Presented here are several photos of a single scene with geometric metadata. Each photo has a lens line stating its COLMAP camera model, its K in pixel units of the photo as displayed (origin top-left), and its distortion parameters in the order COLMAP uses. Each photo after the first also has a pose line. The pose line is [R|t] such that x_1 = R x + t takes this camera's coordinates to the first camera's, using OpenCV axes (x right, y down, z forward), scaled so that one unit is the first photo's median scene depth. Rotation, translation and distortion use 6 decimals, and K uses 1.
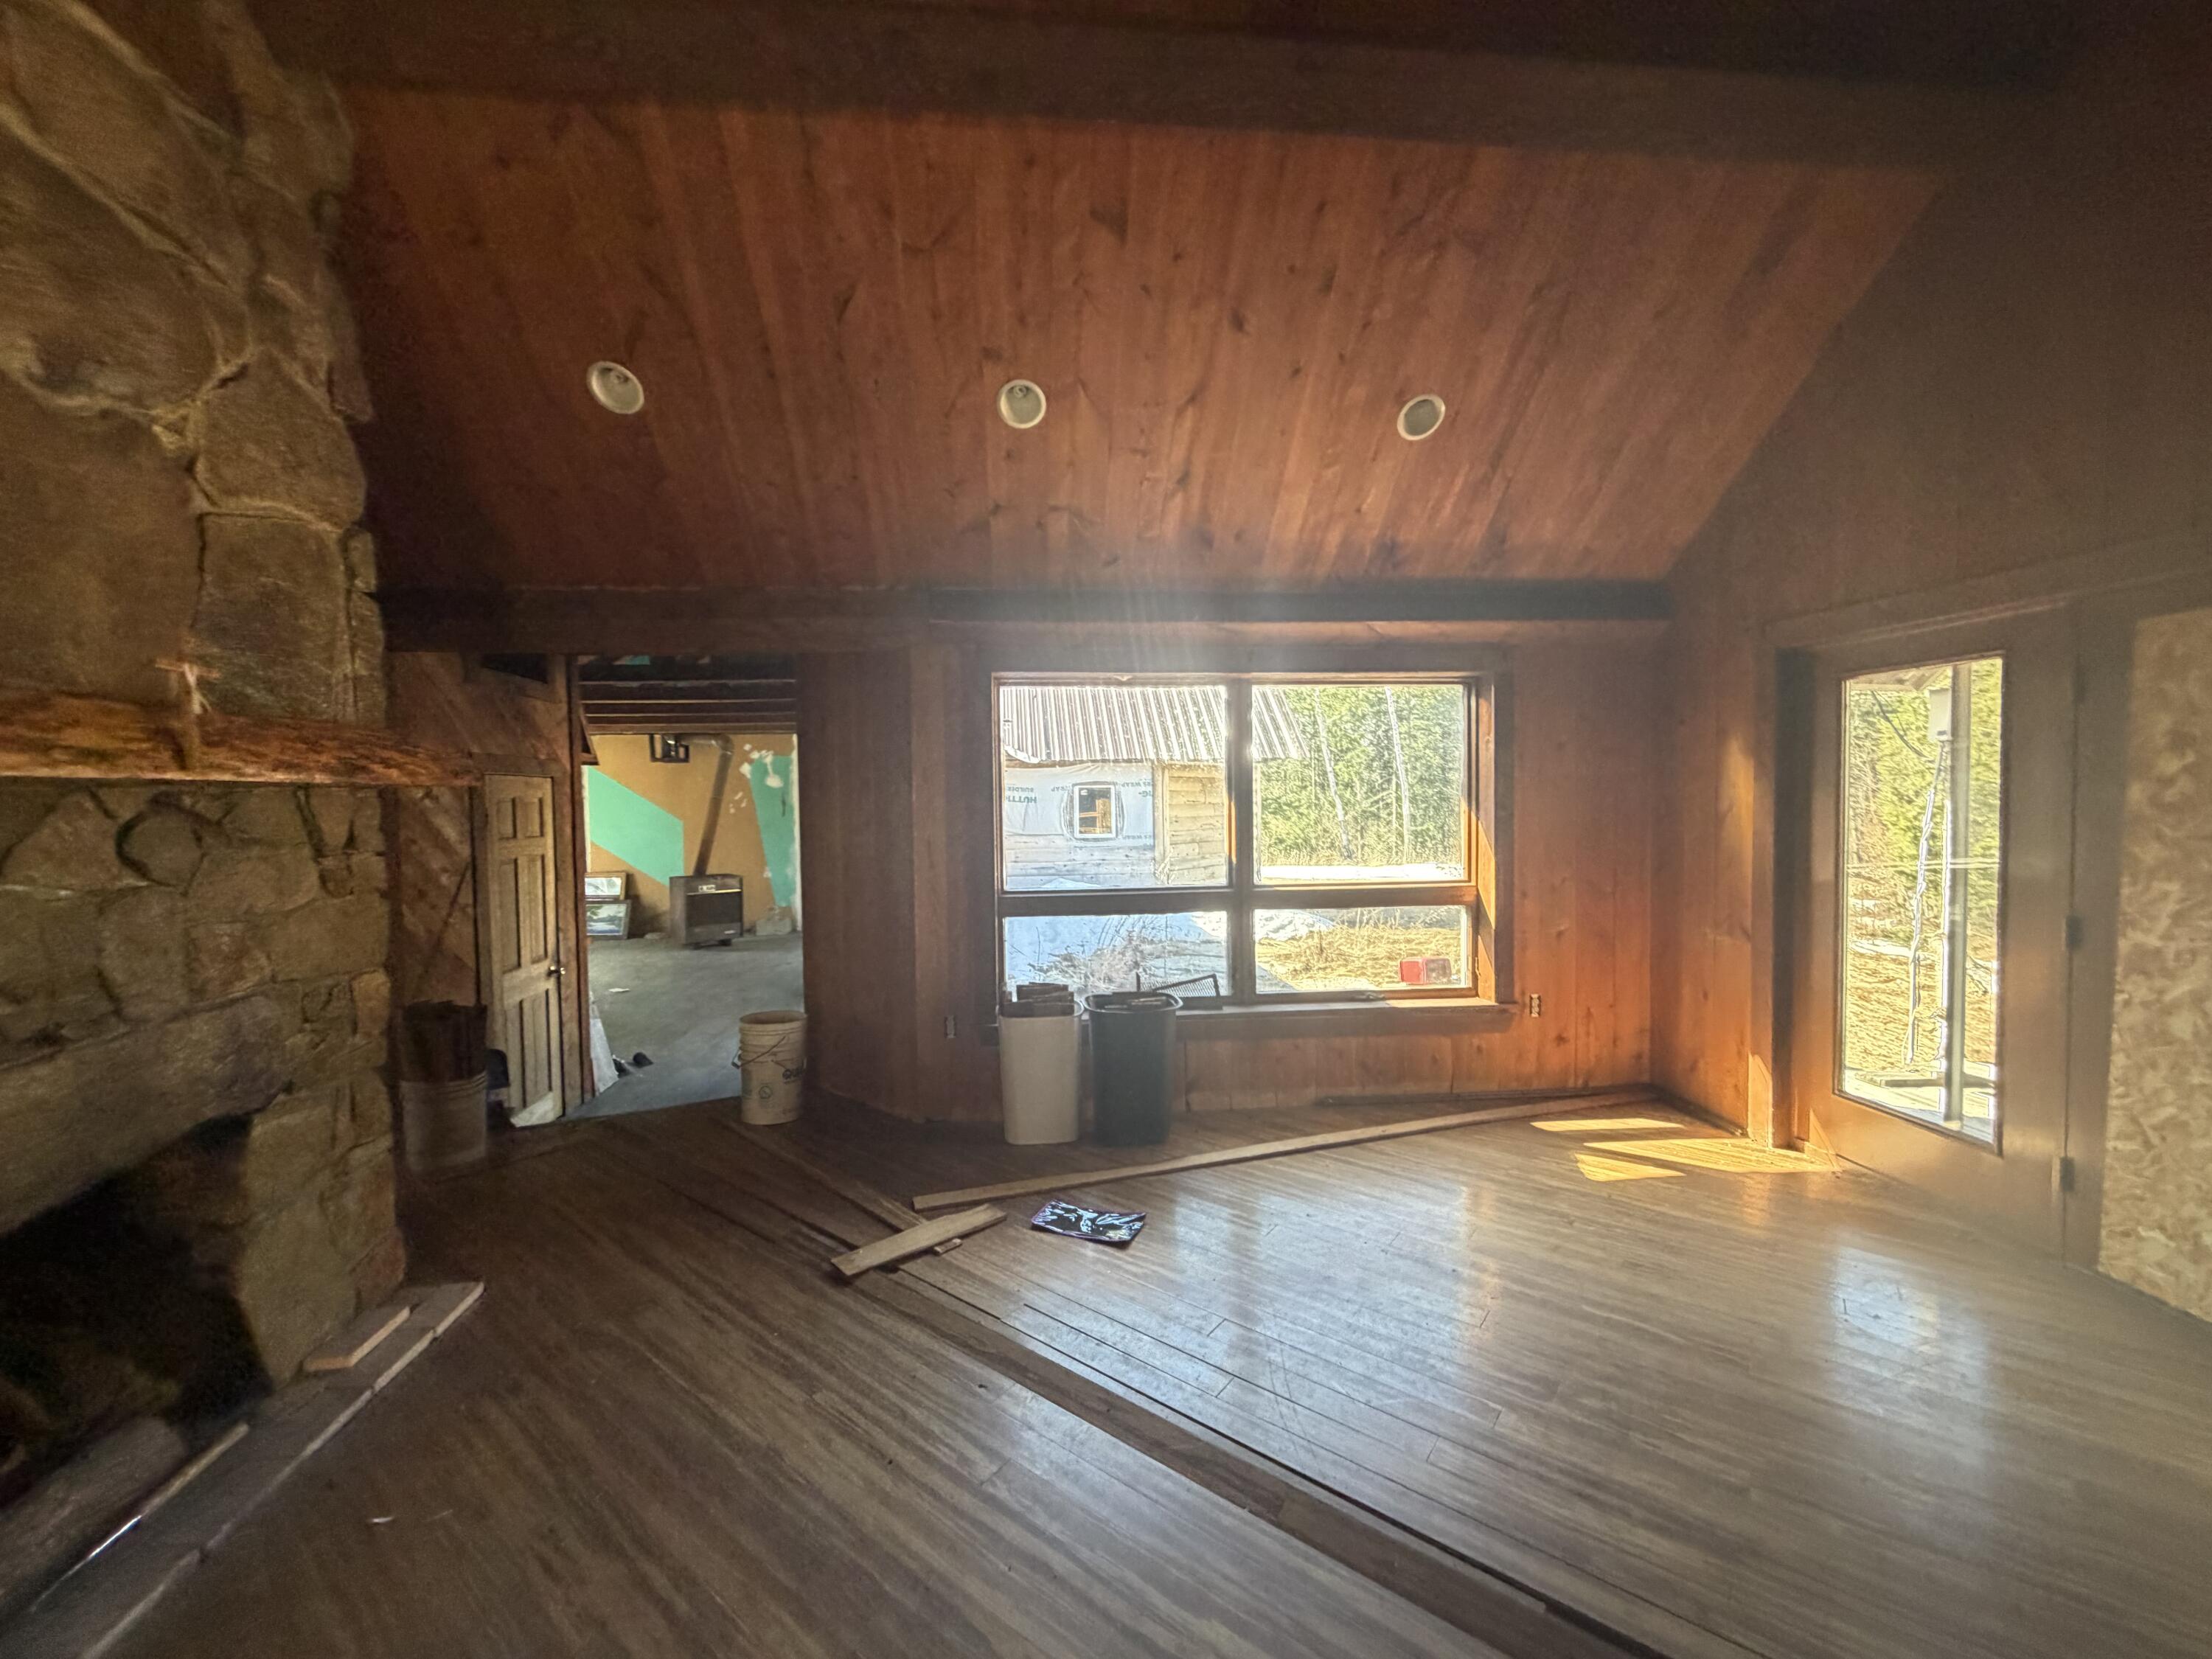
lens RADIAL K [[876.2, 0, 1104.2], [0, 876.2, 829.5], [0, 0, 1]] dist [0.001561, 0.000211]
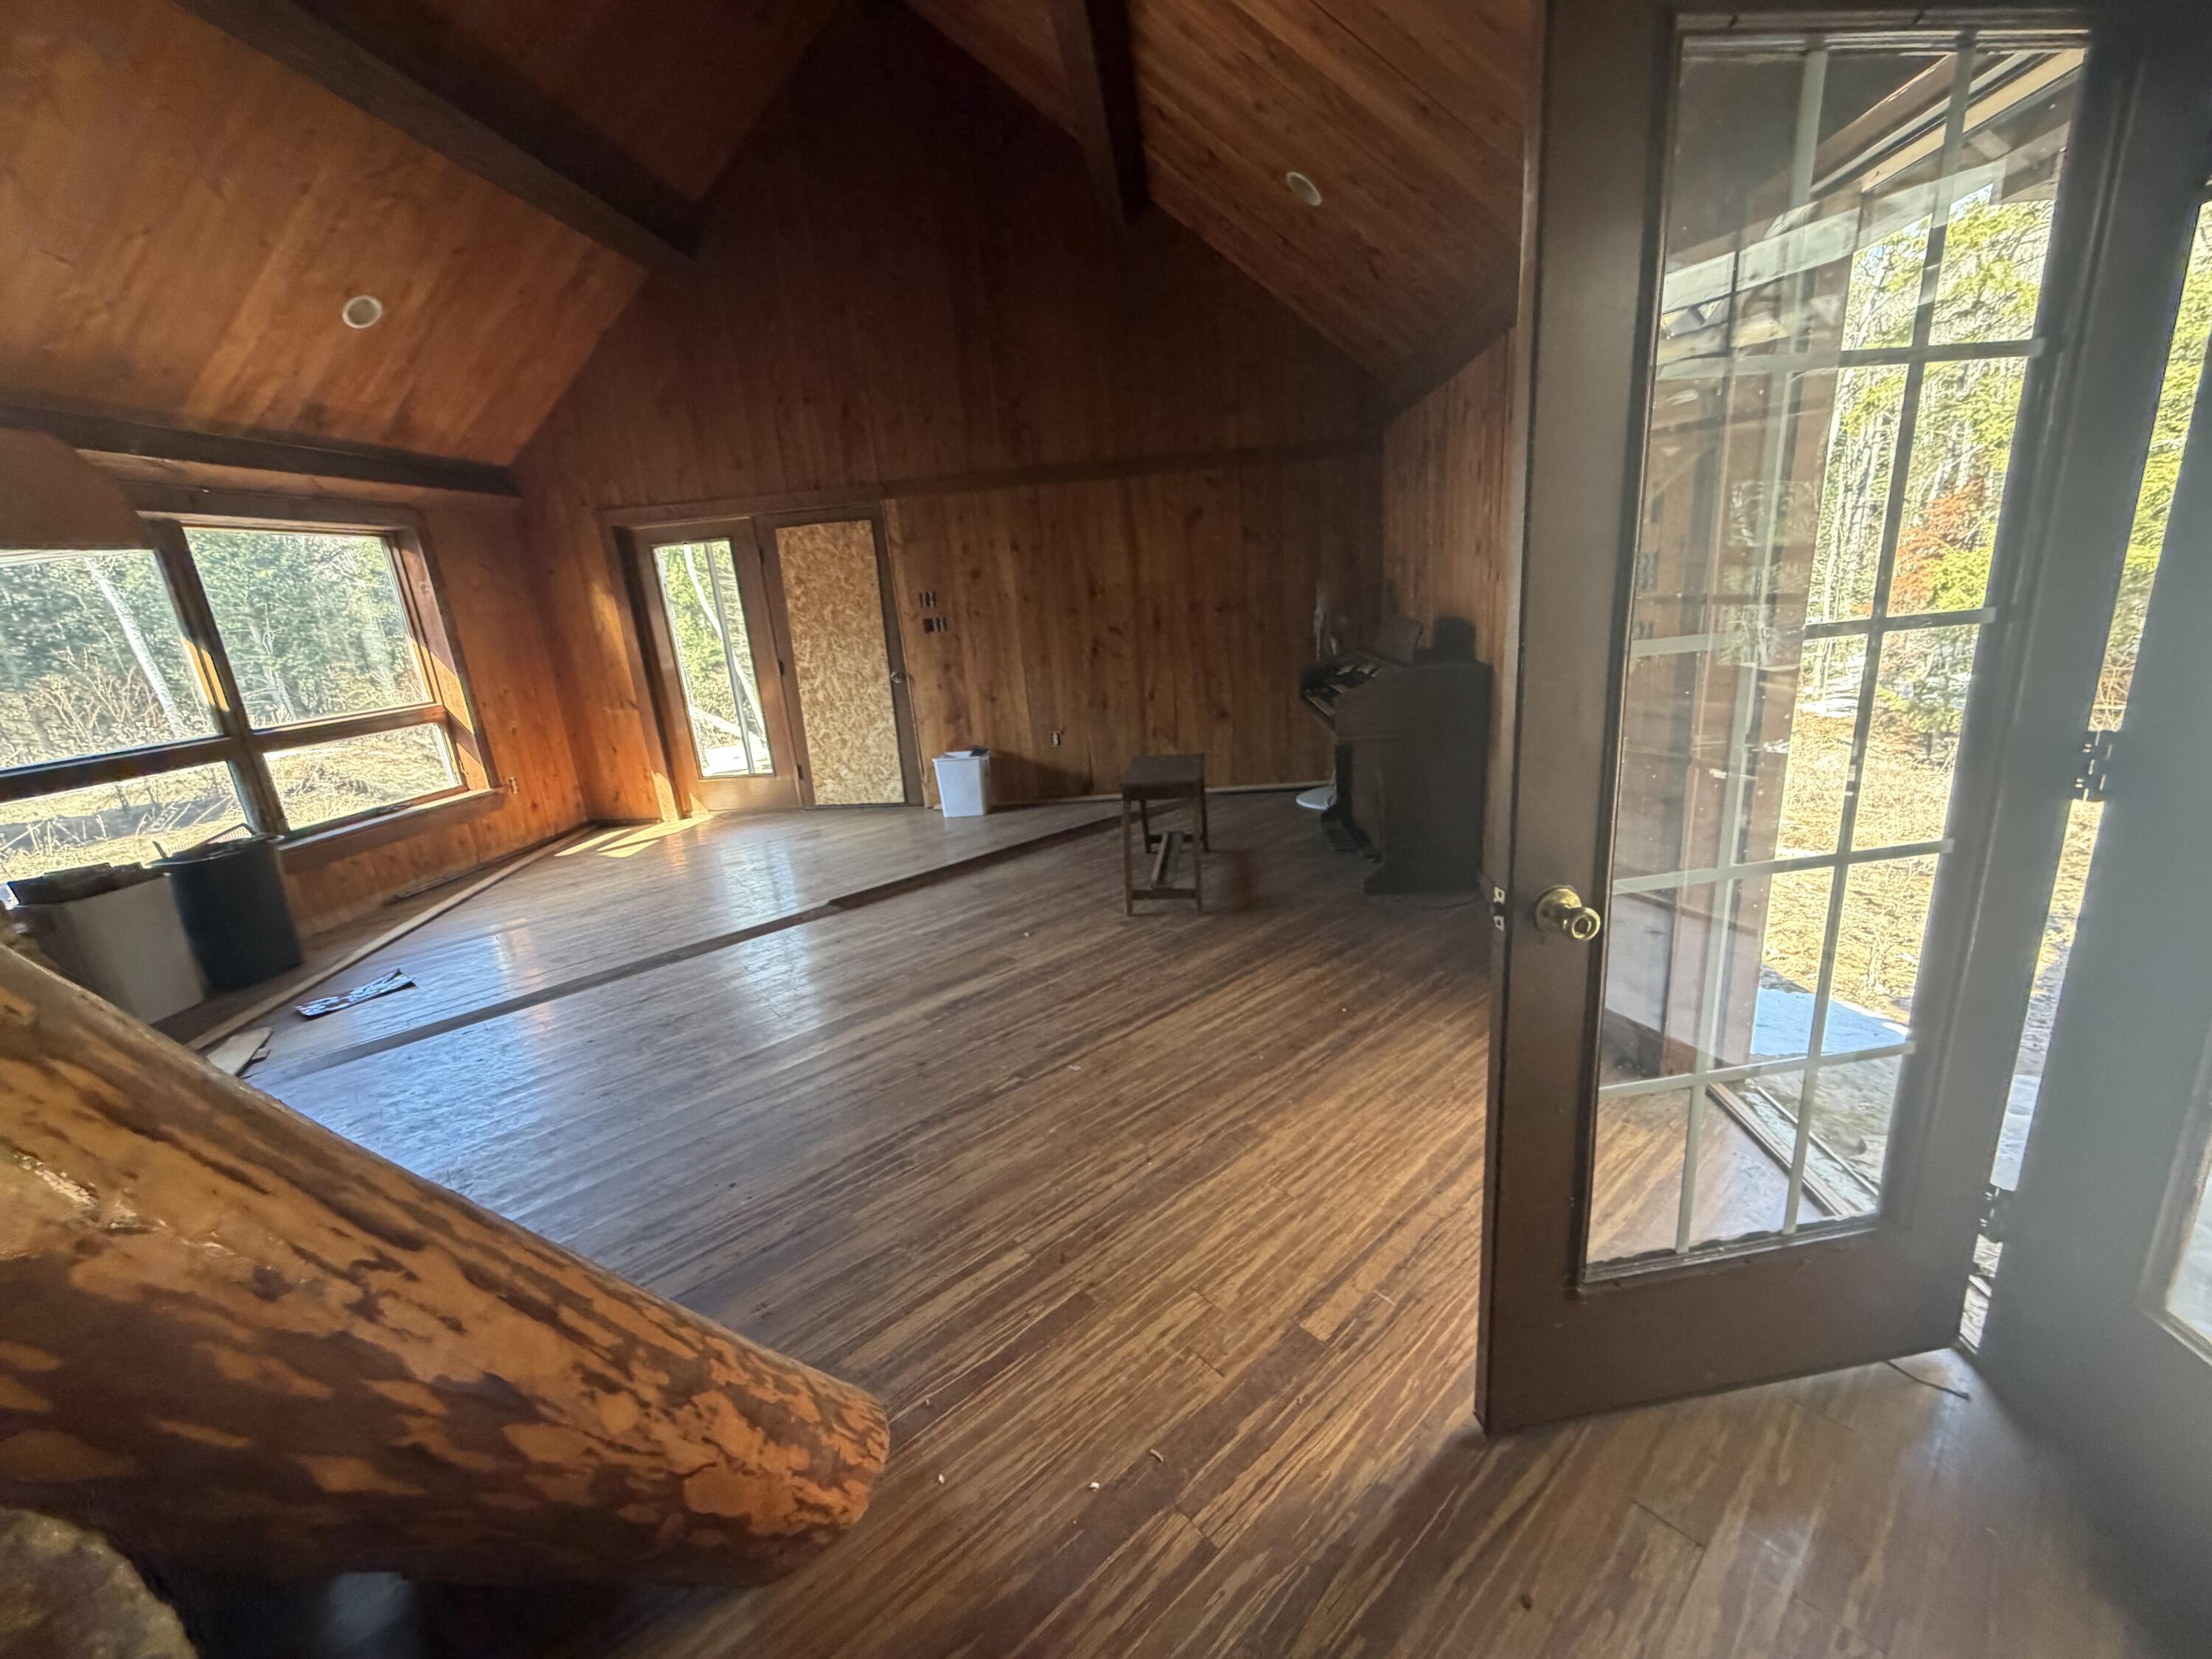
lens RADIAL K [[876.2, 0, 1106.6], [0, 876.2, 832.2], [0, 0, 1]] dist [0.001561, 0.000211]
pose [[0.196888, -0.265670, 0.943745, -0.707767], [0.115444, 0.962172, 0.246773, 0.044304], [-0.973606, 0.060363, 0.220110, -0.220677]]
